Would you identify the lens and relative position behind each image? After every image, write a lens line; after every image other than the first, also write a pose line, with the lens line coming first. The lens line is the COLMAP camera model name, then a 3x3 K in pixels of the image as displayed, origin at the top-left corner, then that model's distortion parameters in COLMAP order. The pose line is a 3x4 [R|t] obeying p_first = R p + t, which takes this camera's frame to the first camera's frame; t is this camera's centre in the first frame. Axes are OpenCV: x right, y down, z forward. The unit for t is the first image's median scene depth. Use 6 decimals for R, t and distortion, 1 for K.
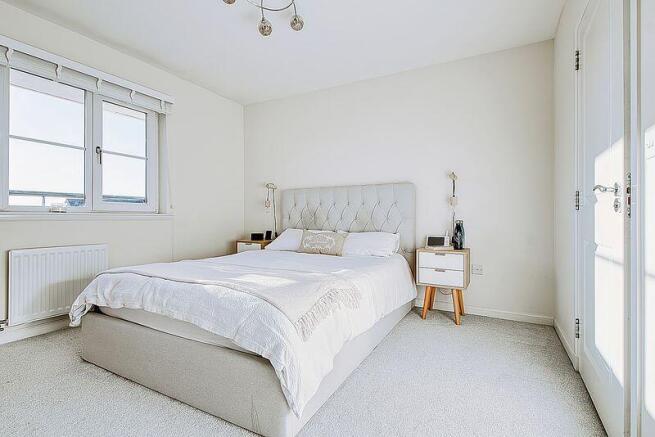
lens RADIAL K [[298.0, 0, 322.9], [0, 298.0, 220.1], [0, 0, 1]] dist [-0.018572, -0.009610]
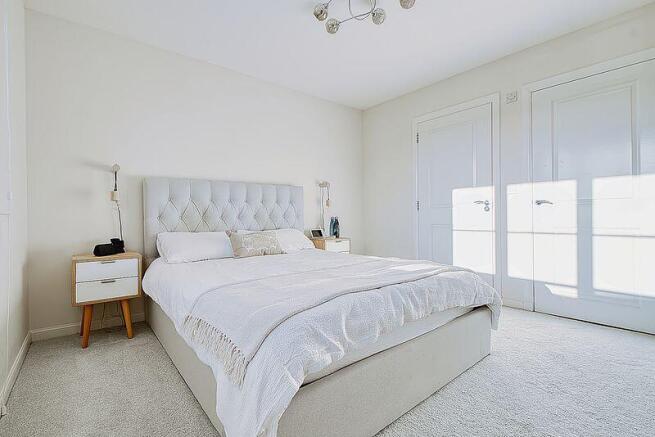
lens RADIAL K [[298.0, 0, 322.0], [0, 298.0, 215.1], [0, 0, 1]] dist [-0.018572, -0.009610]
pose [[0.390221, 0.003092, 0.920716, -0.749219], [0.020897, 0.999707, -0.012213, 0.004030], [-0.920484, 0.024006, 0.390042, 0.457414]]
